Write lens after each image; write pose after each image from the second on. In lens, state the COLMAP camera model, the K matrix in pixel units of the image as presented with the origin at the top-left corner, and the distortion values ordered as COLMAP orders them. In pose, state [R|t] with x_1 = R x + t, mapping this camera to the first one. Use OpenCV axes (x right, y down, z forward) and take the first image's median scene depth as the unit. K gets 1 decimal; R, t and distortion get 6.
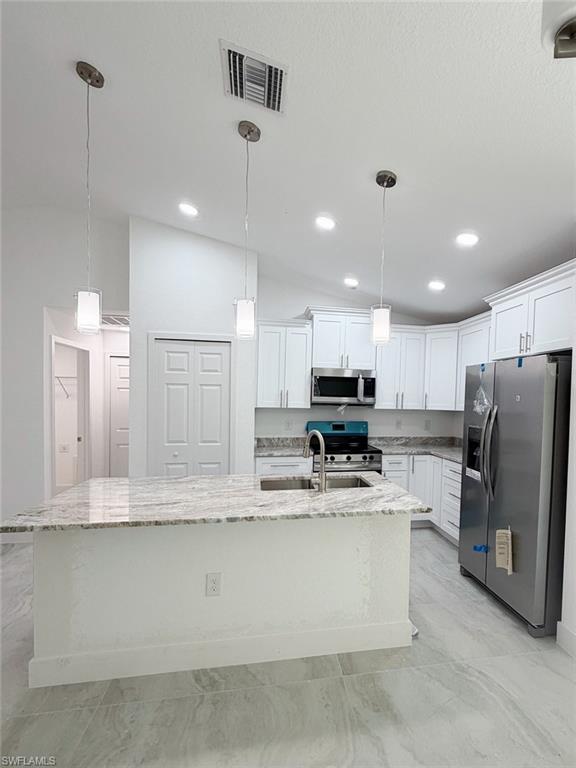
lens RADIAL K [[380.1, 0, 336.1], [0, 380.1, 411.3], [0, 0, 1]] dist [-0.001160, -0.000662]
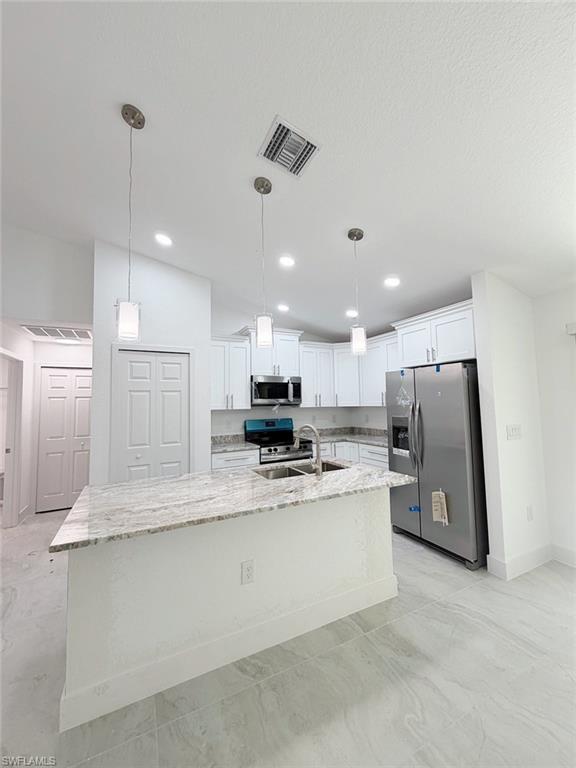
lens RADIAL K [[305.2, 0, 291.6], [0, 305.2, 380.9], [0, 0, 1]] dist [0.000073, -0.000177]
pose [[0.961707, -0.015236, 0.273655, -0.278063], [0.043063, 0.994452, -0.095968, 0.002620], [-0.270675, 0.104078, 0.957028, 0.050532]]
